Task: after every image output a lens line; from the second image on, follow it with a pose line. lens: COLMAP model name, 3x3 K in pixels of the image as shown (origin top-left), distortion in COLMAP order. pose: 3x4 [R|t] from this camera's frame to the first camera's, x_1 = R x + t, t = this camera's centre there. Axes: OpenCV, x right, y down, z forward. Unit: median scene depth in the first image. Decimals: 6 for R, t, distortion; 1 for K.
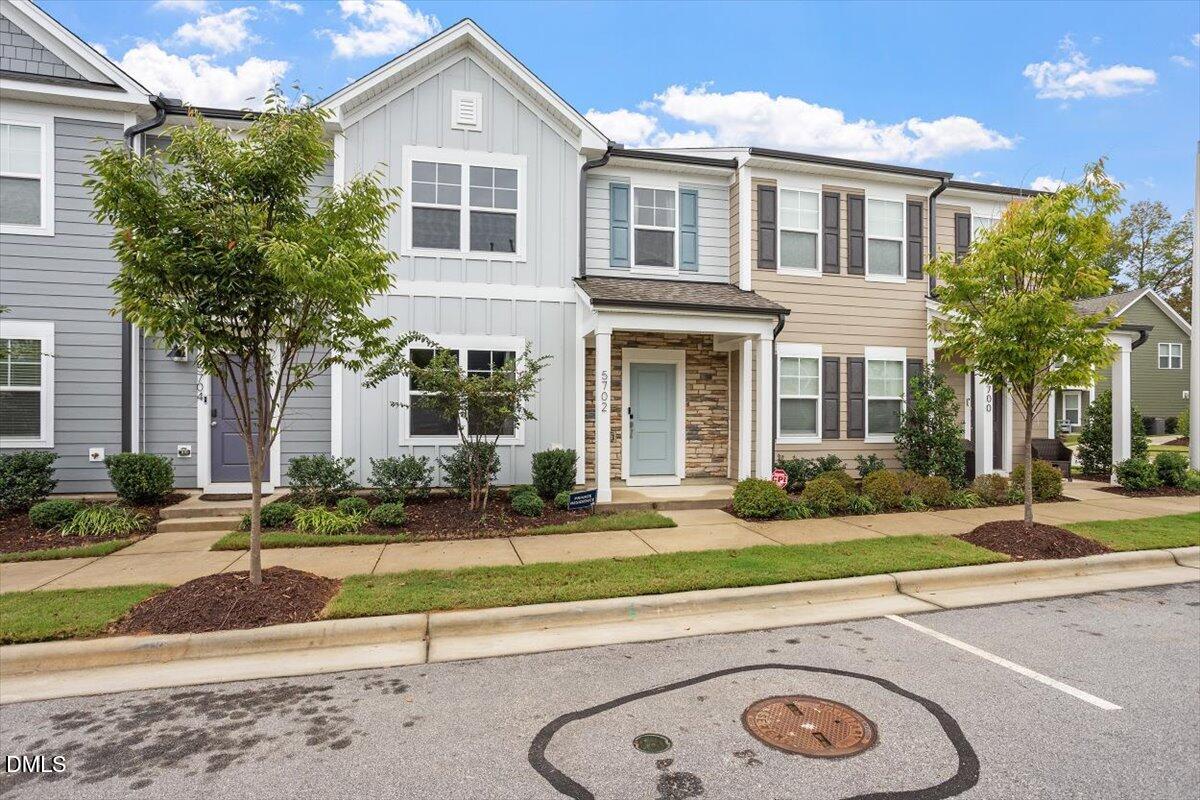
lens RADIAL K [[579.0, 0, 592.5], [0, 579.0, 399.2], [0, 0, 1]] dist [-0.045374, 0.029522]
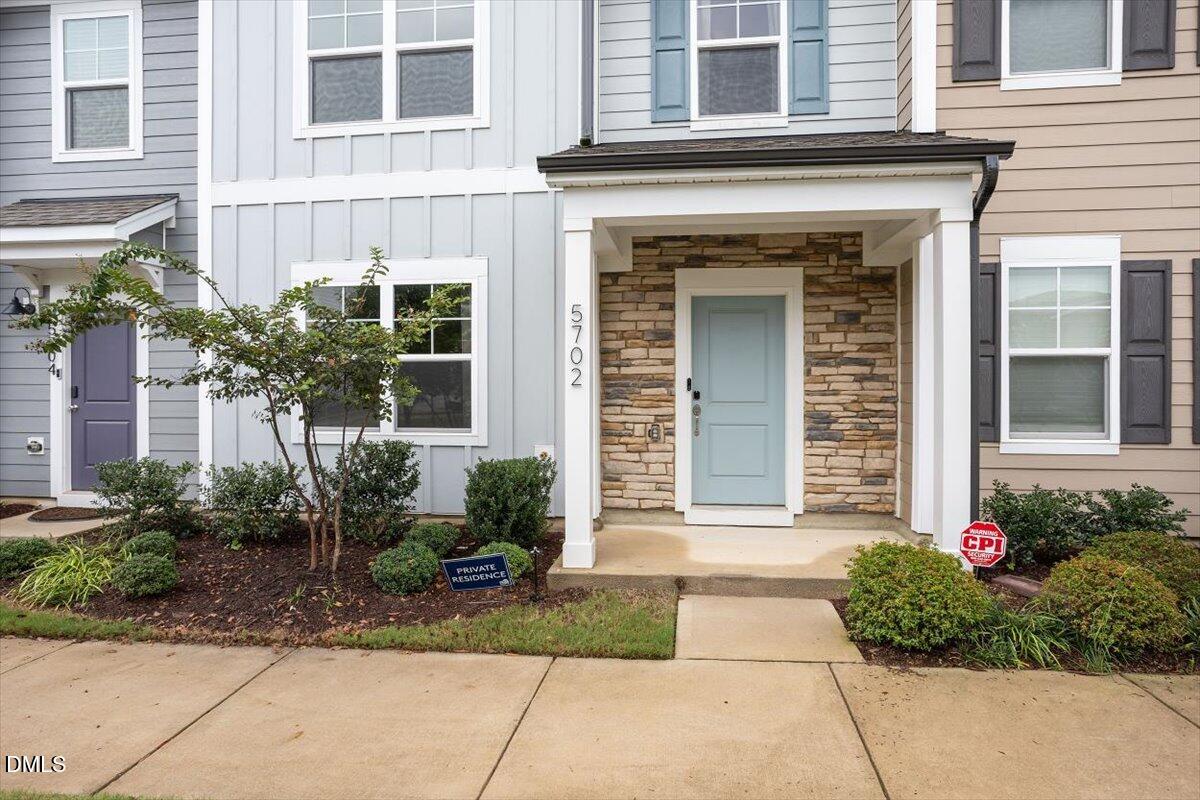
lens RADIAL K [[652.5, 0, 602.7], [0, 652.5, 381.1], [0, 0, 1]] dist [-0.043151, 0.035768]
pose [[0.941011, -0.008835, -0.338261, 0.192048], [0.012828, 0.999872, 0.009570, 0.009447], [0.338133, -0.013345, 0.941004, 0.396995]]
